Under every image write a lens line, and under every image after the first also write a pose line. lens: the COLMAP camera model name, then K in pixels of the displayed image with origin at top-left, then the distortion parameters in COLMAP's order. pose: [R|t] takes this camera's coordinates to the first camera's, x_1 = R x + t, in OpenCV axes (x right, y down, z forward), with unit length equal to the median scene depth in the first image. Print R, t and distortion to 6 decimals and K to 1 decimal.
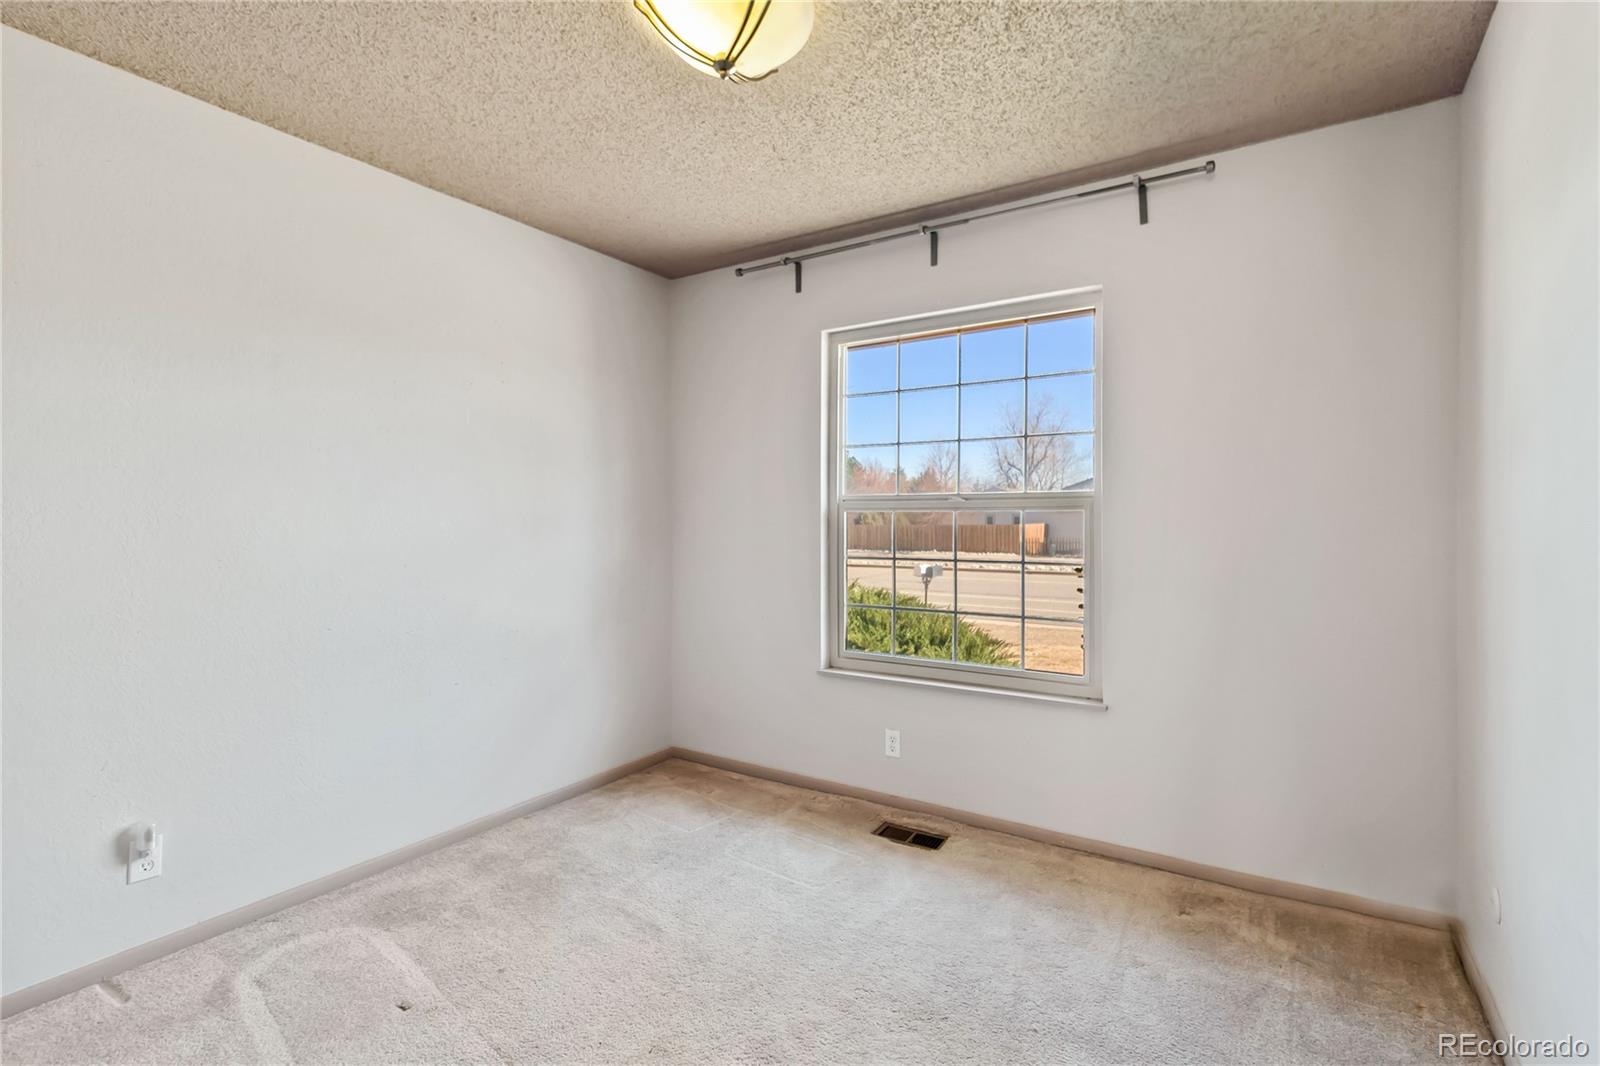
lens RADIAL K [[743.0, 0, 800.5], [0, 743.0, 519.6], [0, 0, 1]] dist [0.004256, -0.000465]
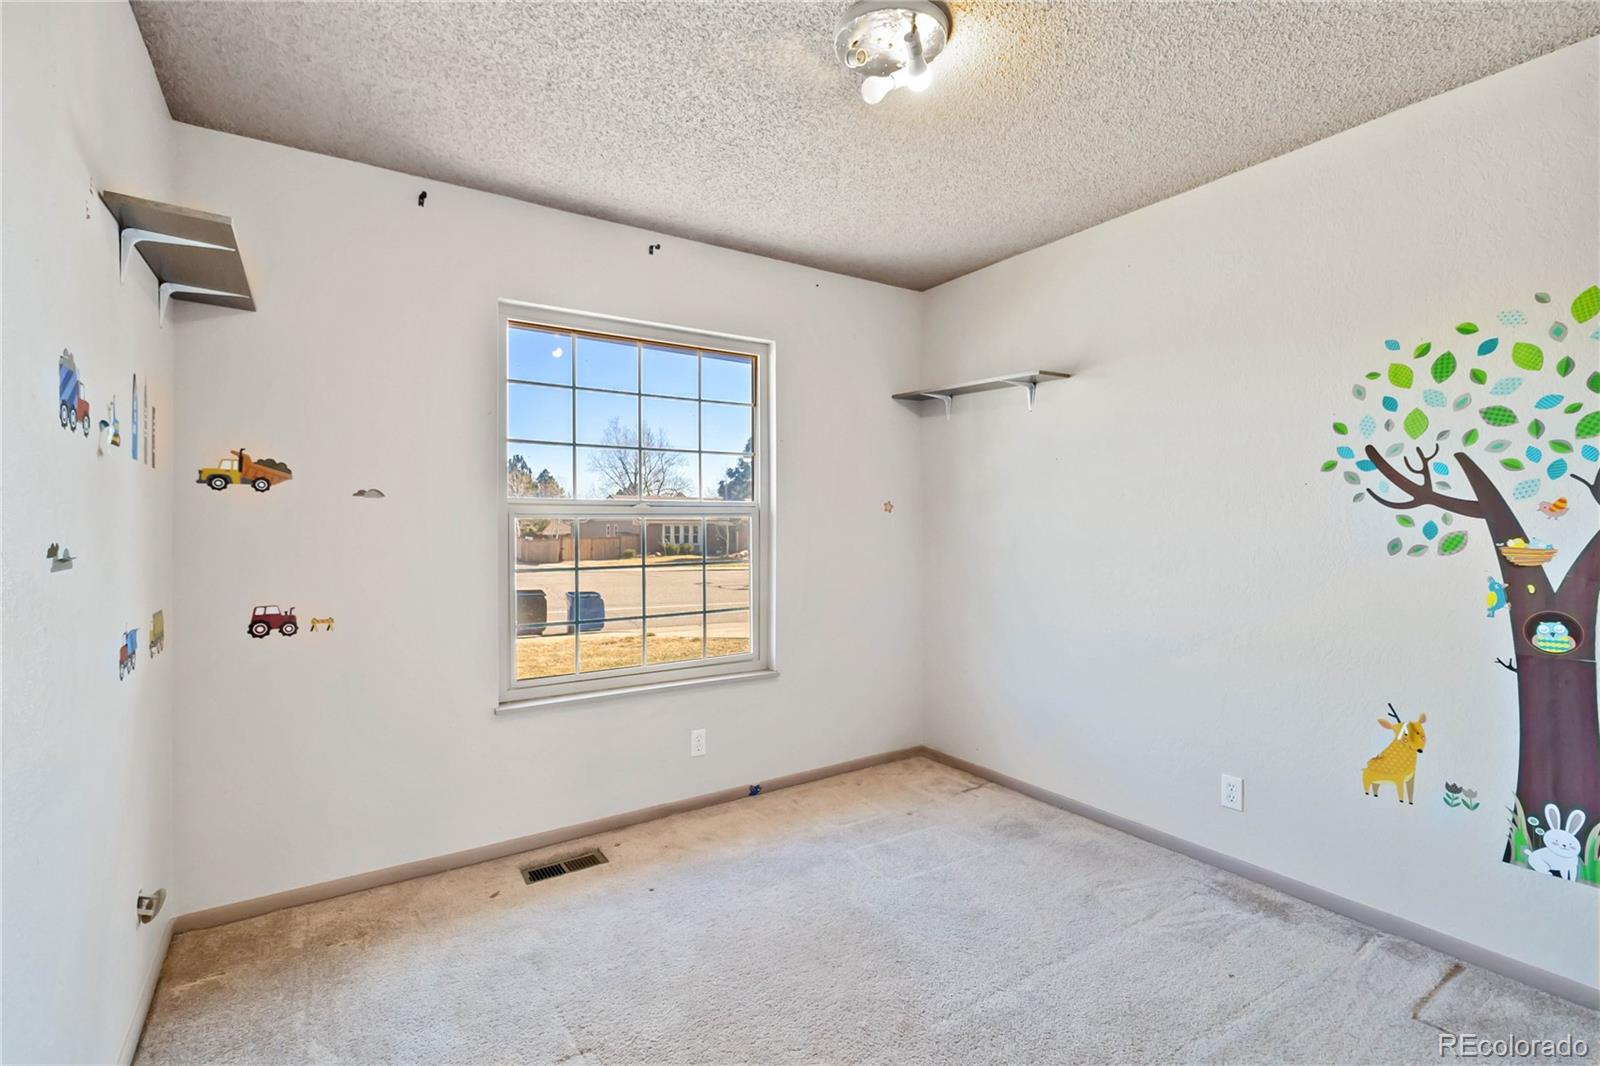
lens RADIAL K [[743.0, 0, 799.7], [0, 743.0, 538.7], [0, 0, 1]] dist [0.004256, -0.000465]
pose [[0.392074, -0.010114, 0.919878, -0.695236], [0.003290, 0.999949, 0.009591, 0.009122], [-0.919928, -0.000734, 0.392087, 0.429200]]
